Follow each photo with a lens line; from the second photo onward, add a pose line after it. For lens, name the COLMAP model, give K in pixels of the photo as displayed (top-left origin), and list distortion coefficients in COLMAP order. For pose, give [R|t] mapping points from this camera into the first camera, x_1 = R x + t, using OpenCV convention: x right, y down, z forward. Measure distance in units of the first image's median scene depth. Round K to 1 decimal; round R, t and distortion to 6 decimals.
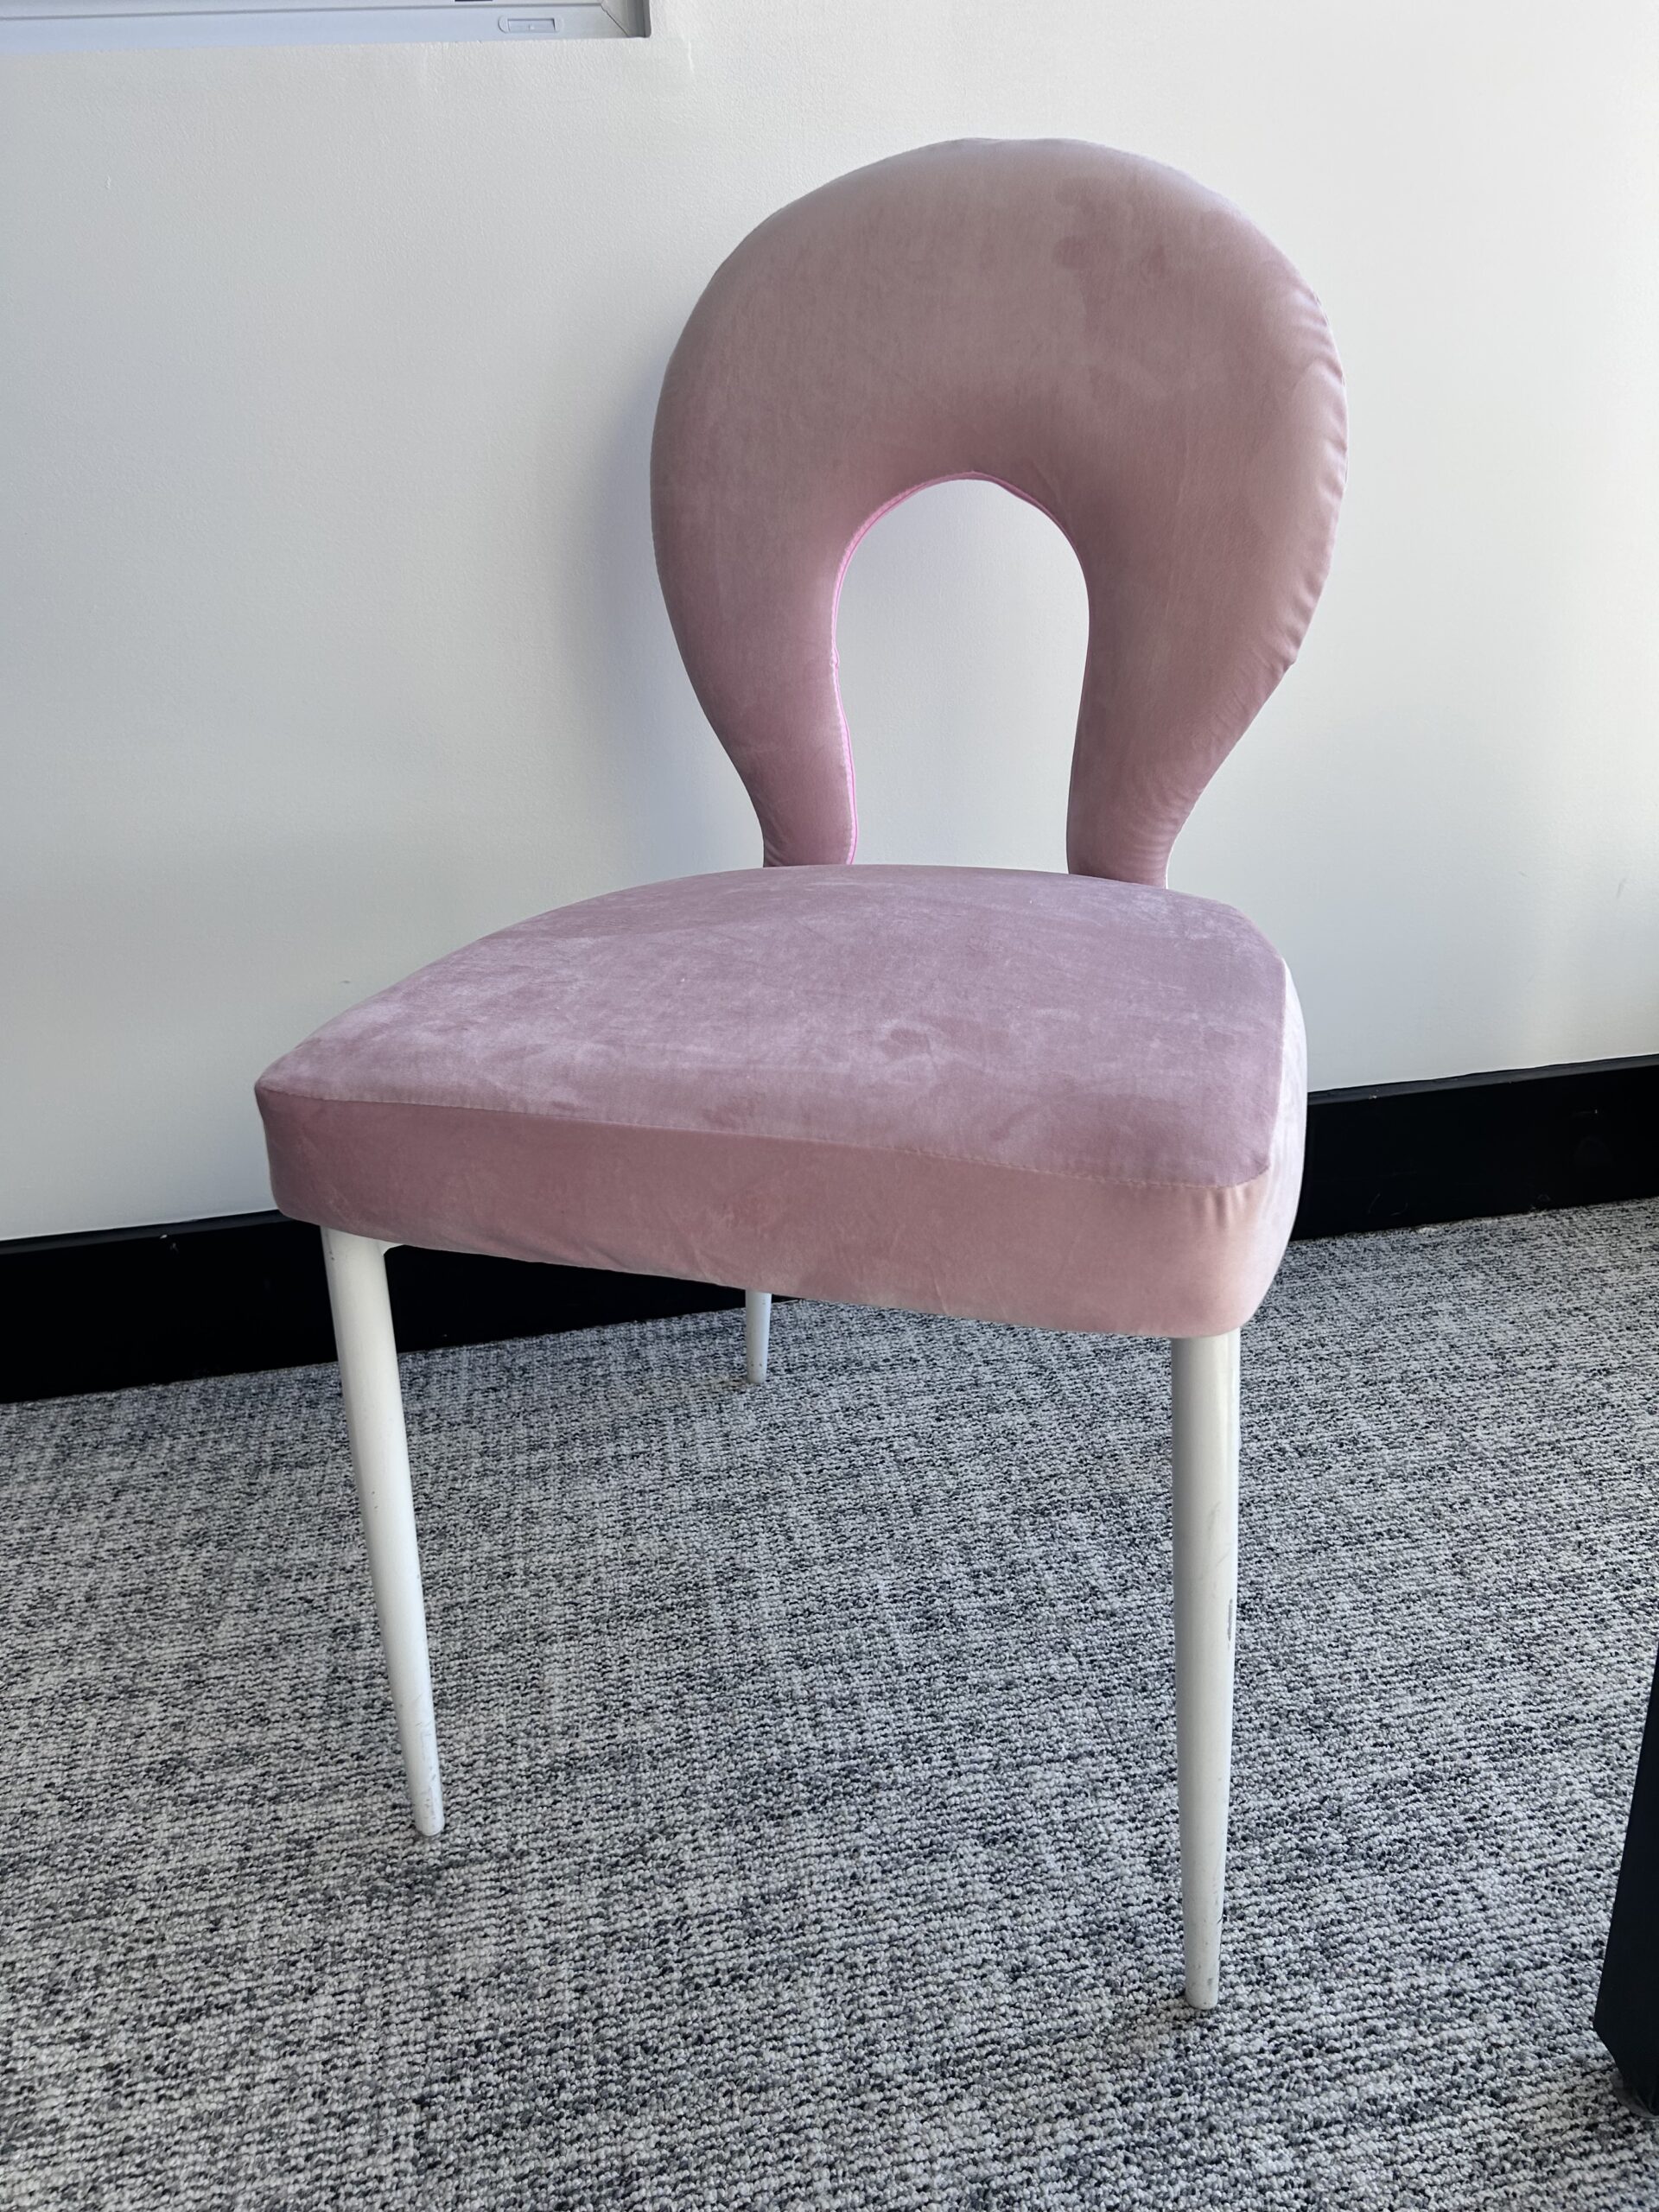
lens RADIAL K [[1669.5, 0, 824.8], [0, 1669.5, 1117.0], [0, 0, 1]] dist [0.037642, -0.047025]
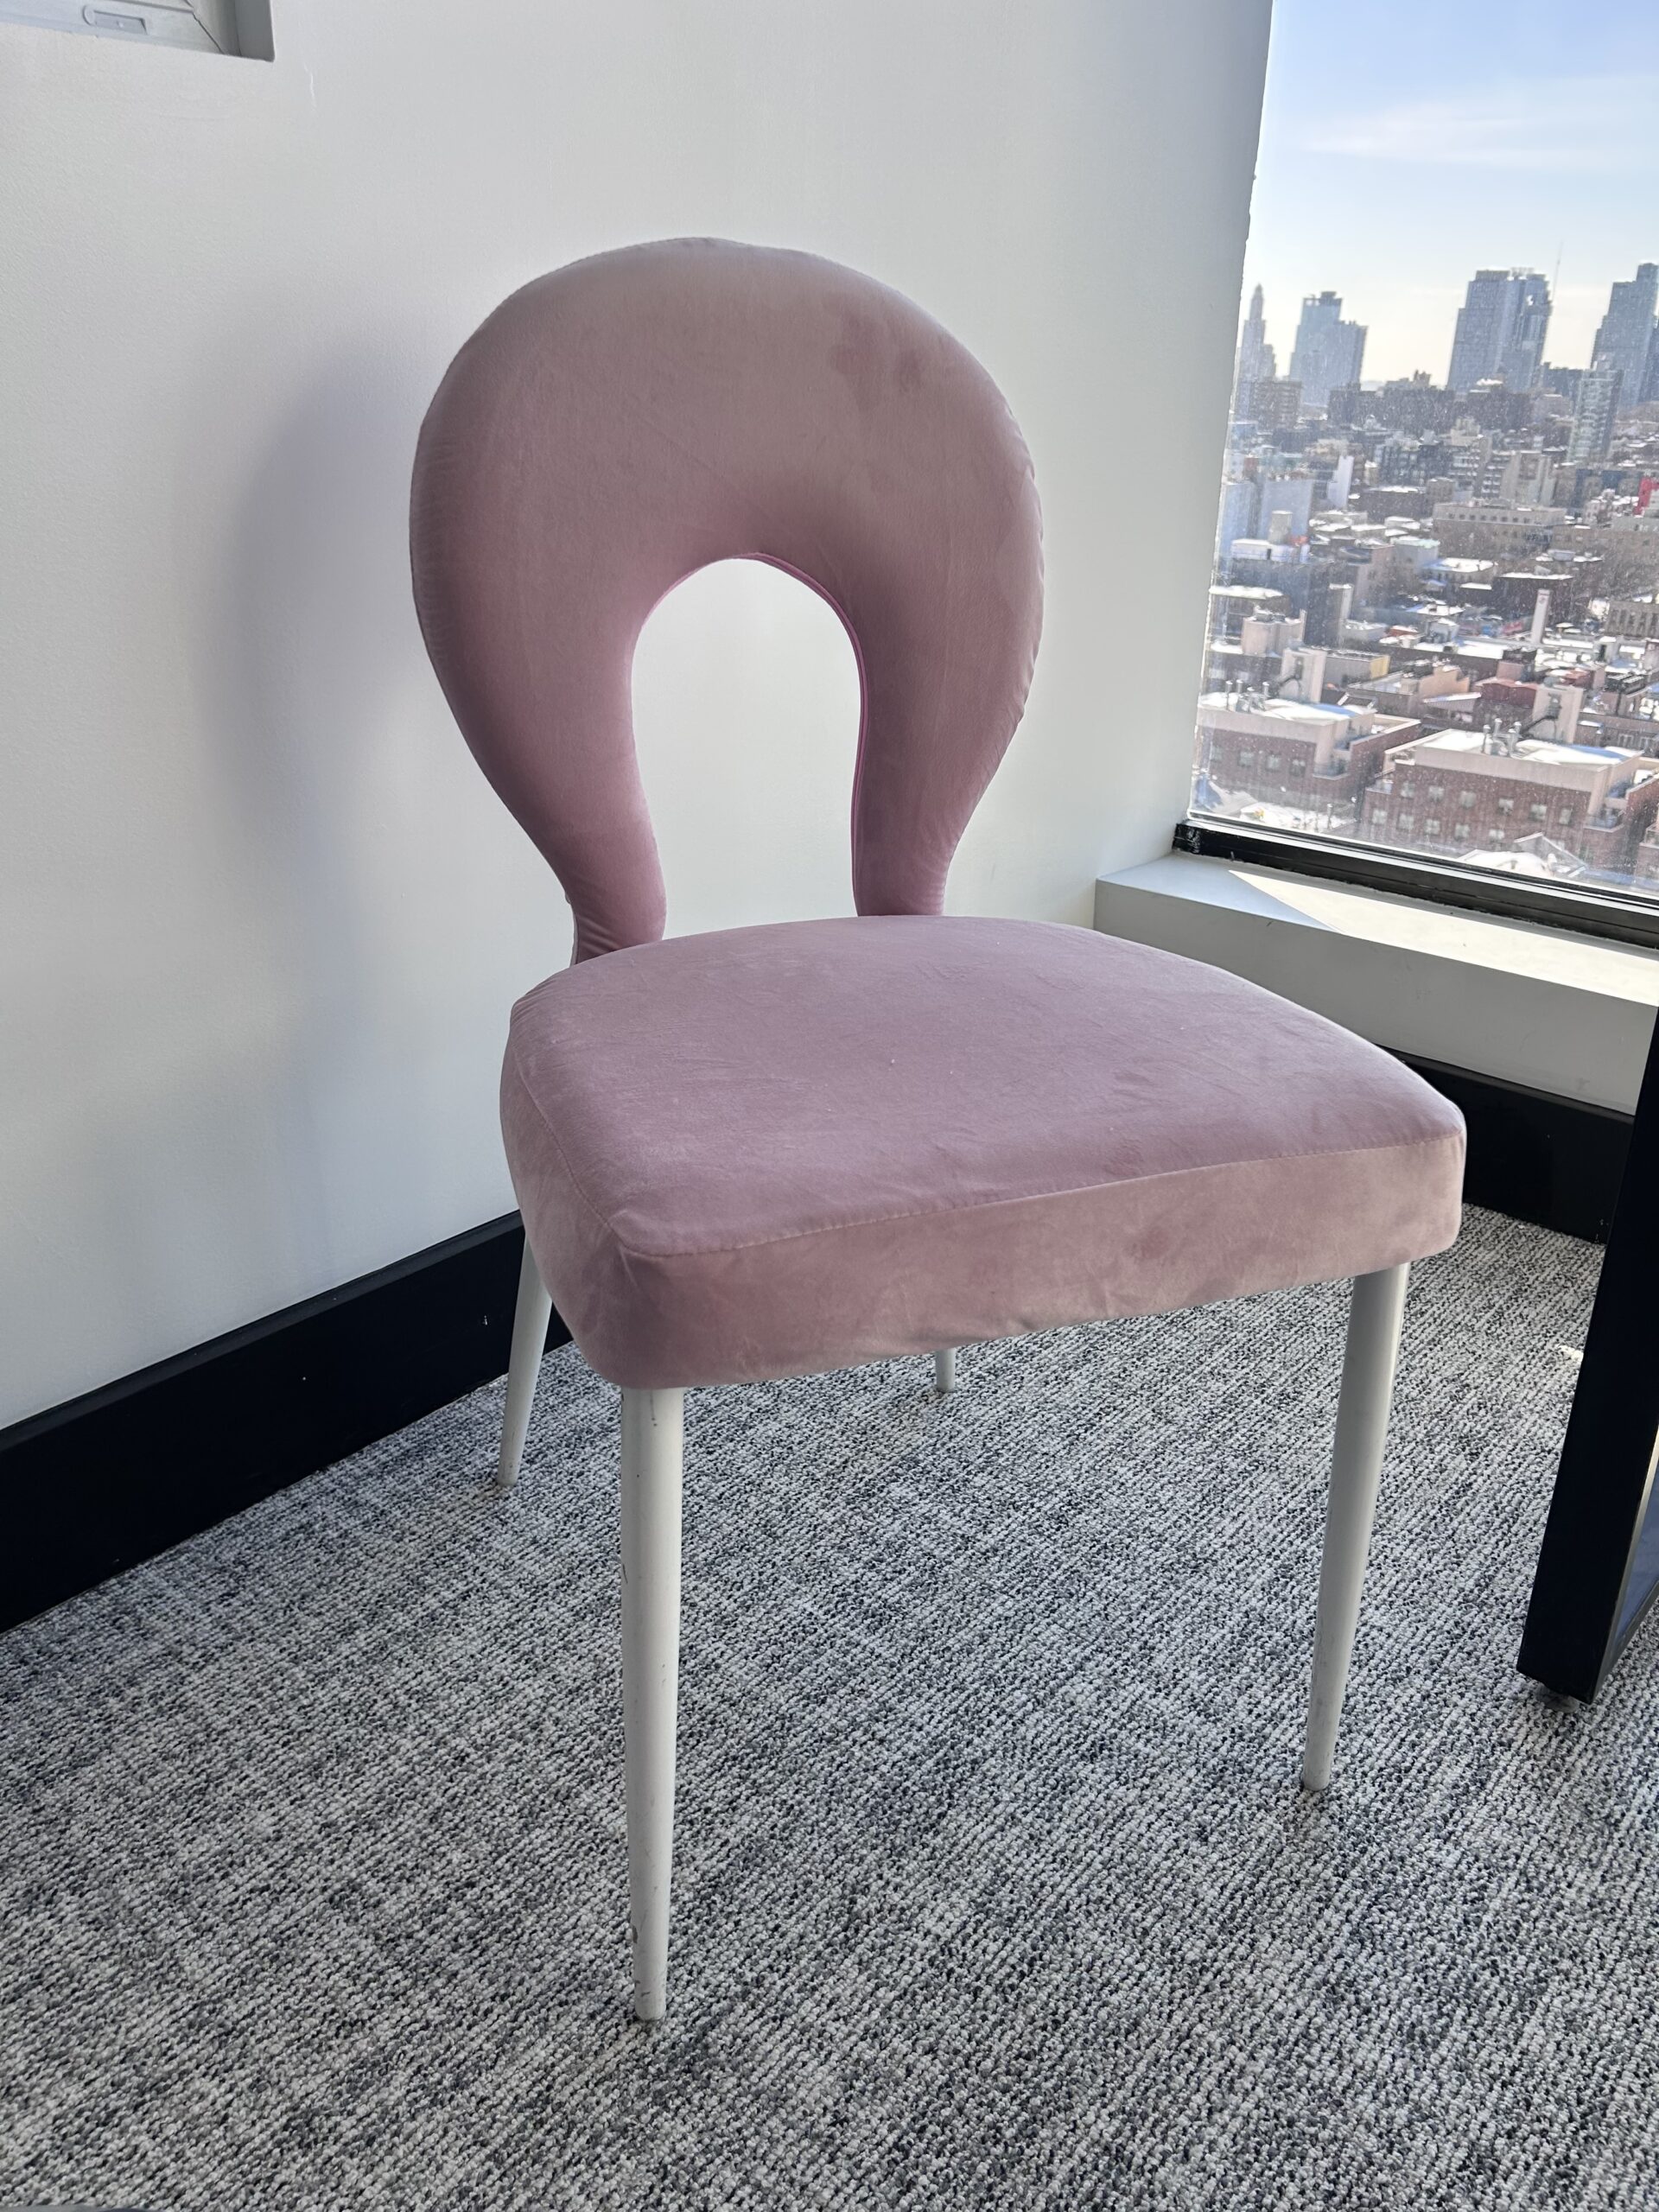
lens RADIAL K [[1669.5, 0, 847.8], [0, 1669.5, 1110.7], [0, 0, 1]] dist [0.037642, -0.047025]
pose [[0.767666, -0.199197, 0.609106, -0.693582], [0.200296, 0.977427, 0.067213, -0.118288], [-0.608745, 0.070405, 0.790236, 0.181604]]
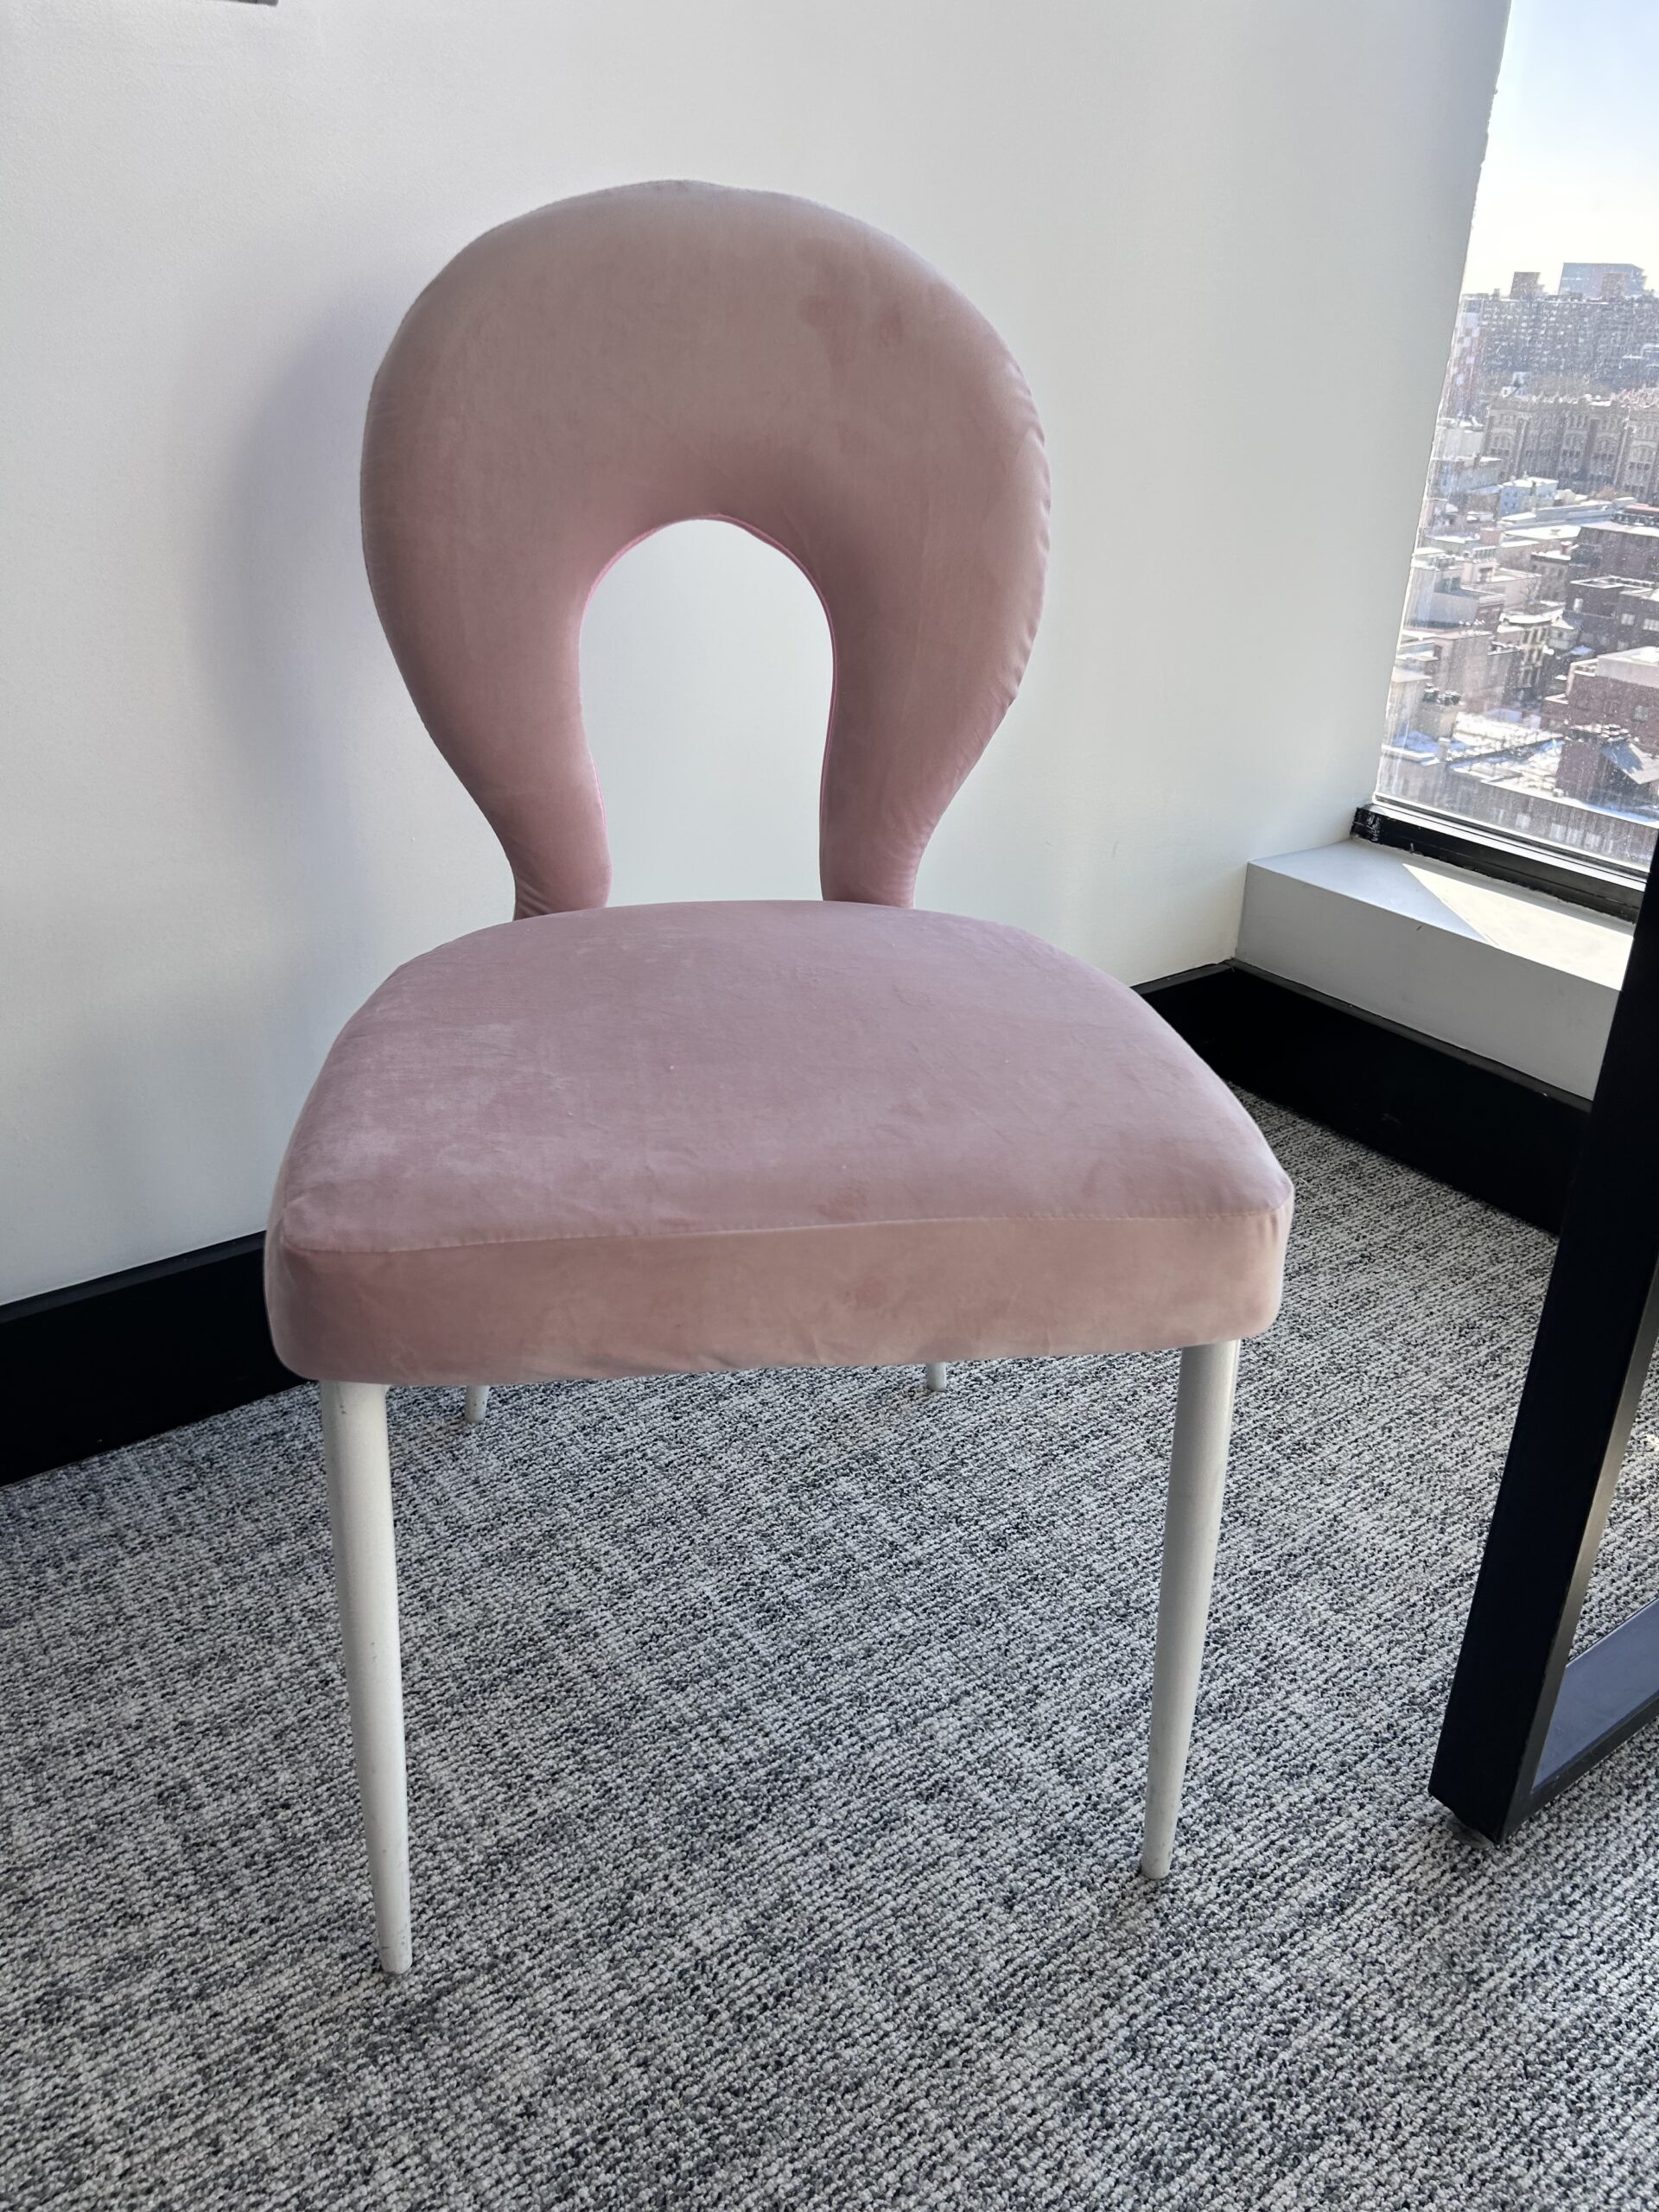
lens RADIAL K [[1669.5, 0, 828.7], [0, 1669.5, 1117.6], [0, 0, 1]] dist [0.037642, -0.047025]
pose [[0.894927, -0.135134, 0.425258, -0.399192], [0.112440, 0.990580, 0.078155, -0.111222], [-0.431814, -0.022127, 0.901691, 0.051497]]
